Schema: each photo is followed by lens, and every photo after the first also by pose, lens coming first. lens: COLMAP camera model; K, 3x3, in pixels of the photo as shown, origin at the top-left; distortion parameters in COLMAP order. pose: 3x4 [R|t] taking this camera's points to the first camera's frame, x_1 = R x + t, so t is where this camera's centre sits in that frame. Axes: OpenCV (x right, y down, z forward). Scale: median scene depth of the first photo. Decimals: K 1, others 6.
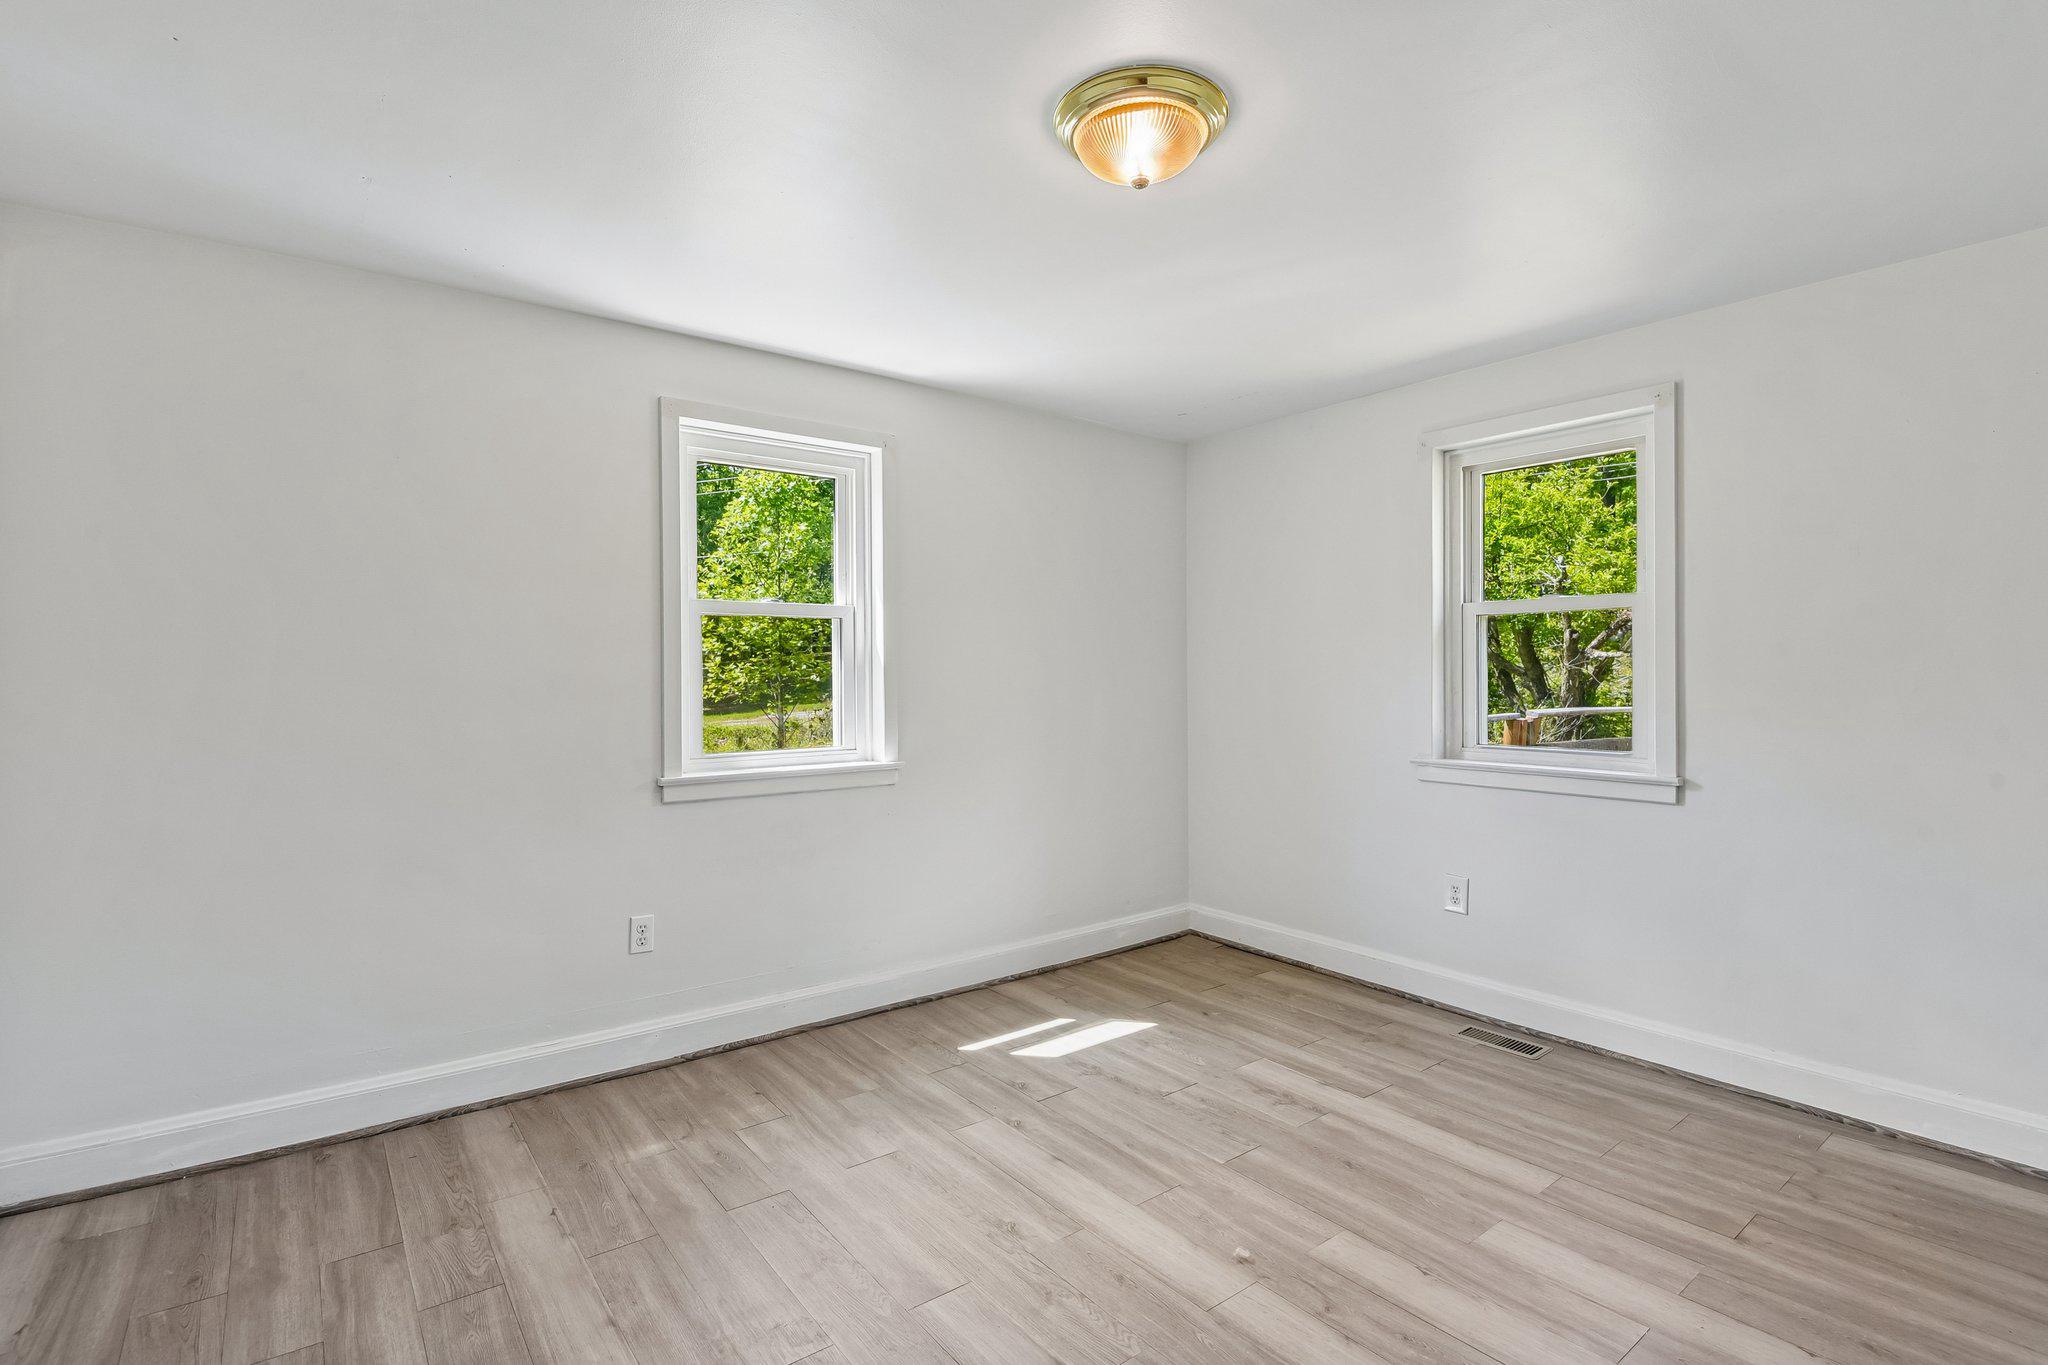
lens RADIAL K [[976.8, 0, 1044.9], [0, 976.8, 683.5], [0, 0, 1]] dist [0.011183, -0.012729]
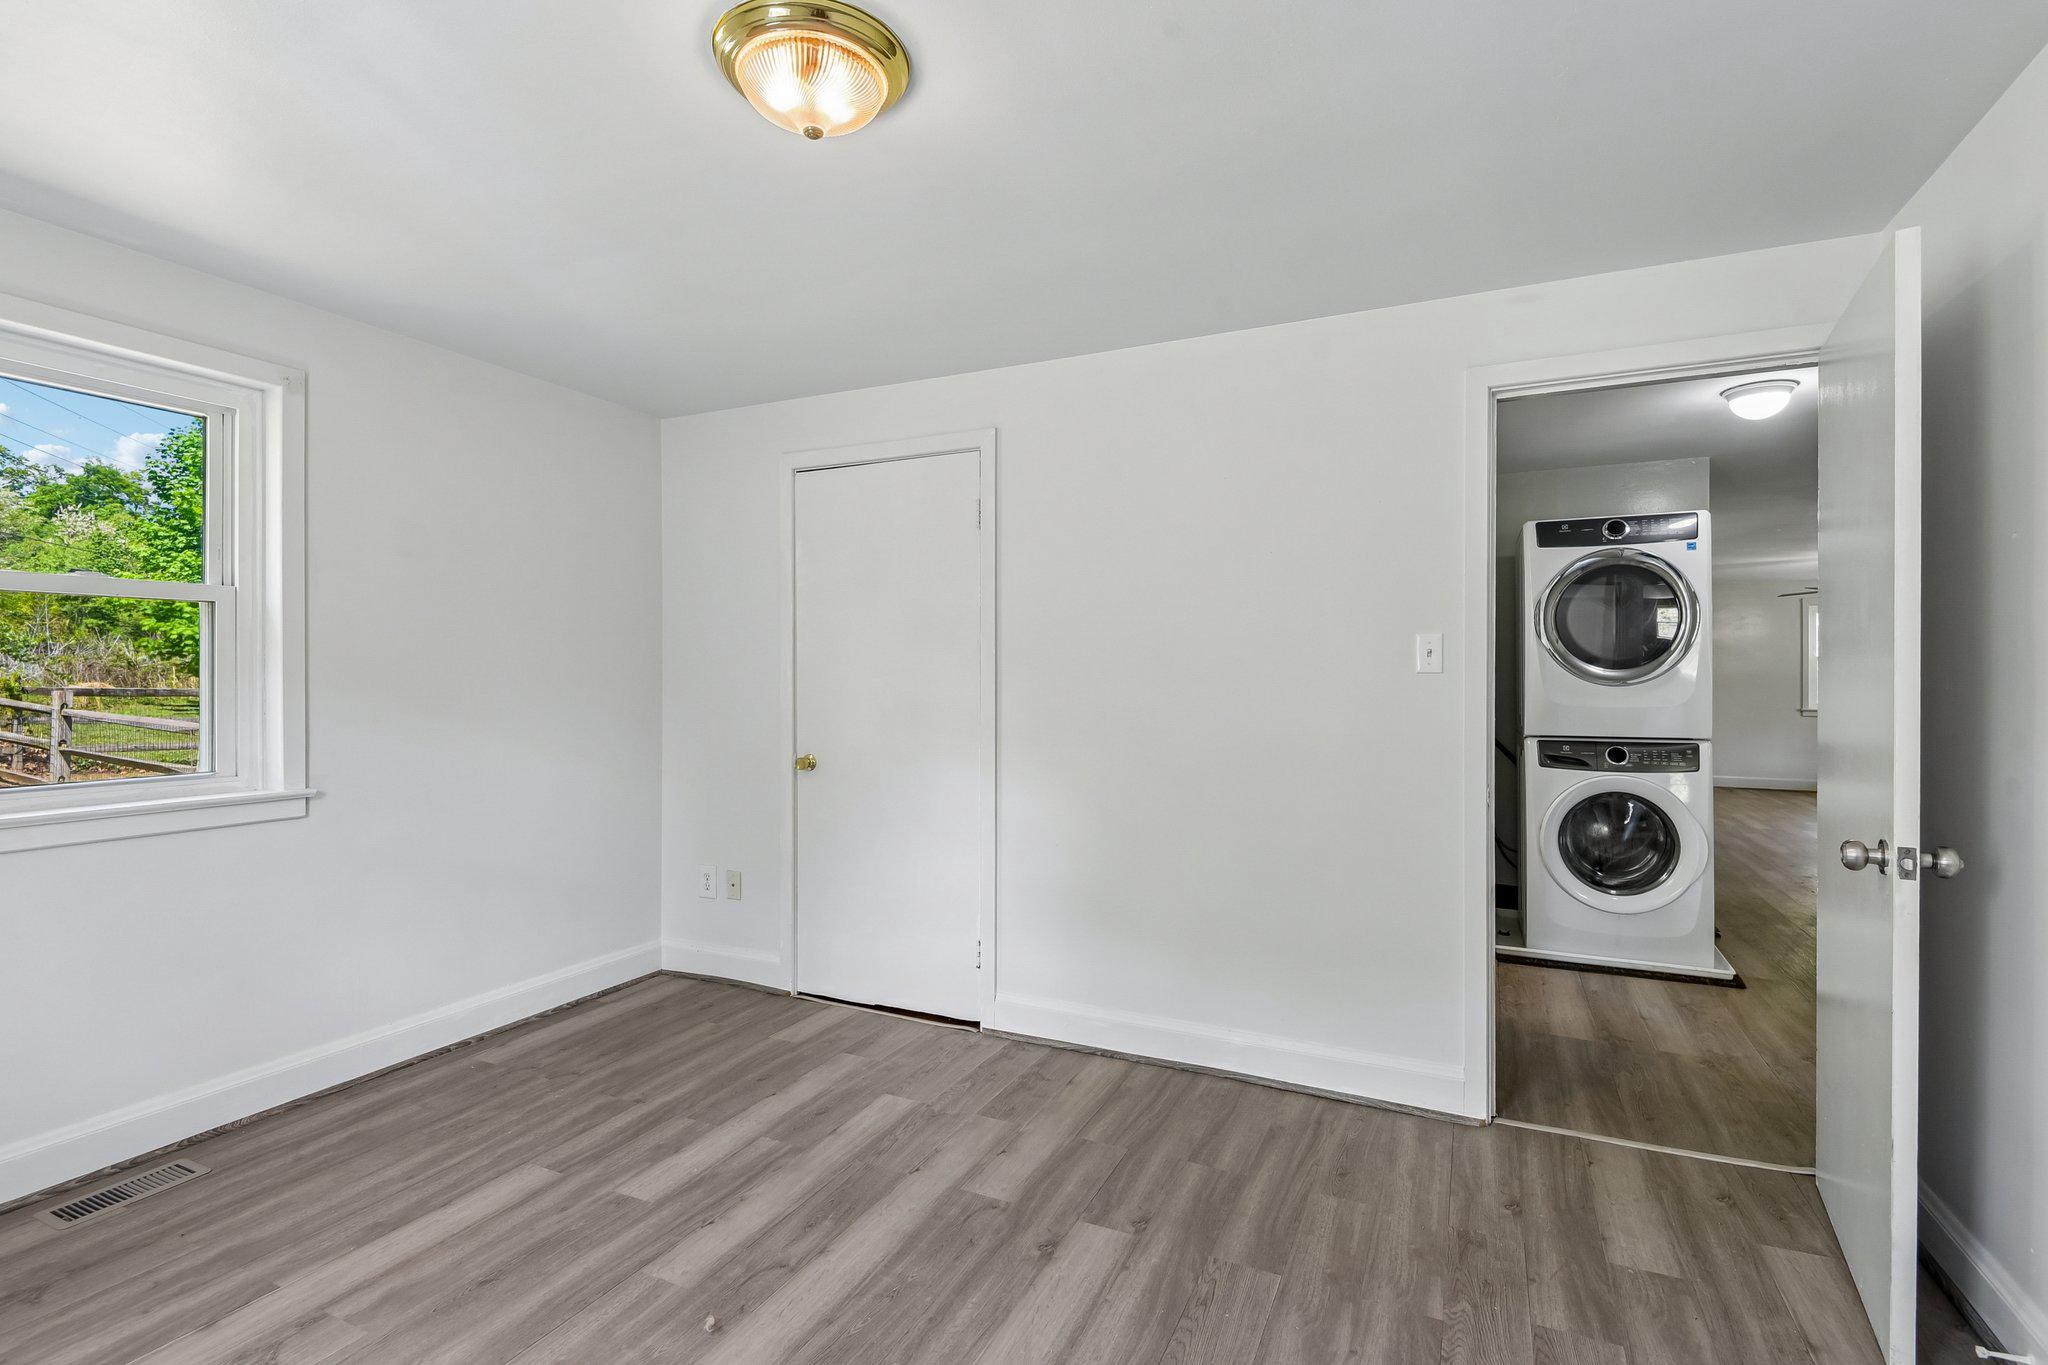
lens RADIAL K [[976.8, 0, 1015.0], [0, 976.8, 662.9], [0, 0, 1]] dist [0.011183, -0.012729]
pose [[-0.458896, 0.018491, 0.888298, -0.580019], [0.006985, 0.999828, -0.017203, -0.005699], [-0.888463, -0.001689, -0.458946, 0.917397]]
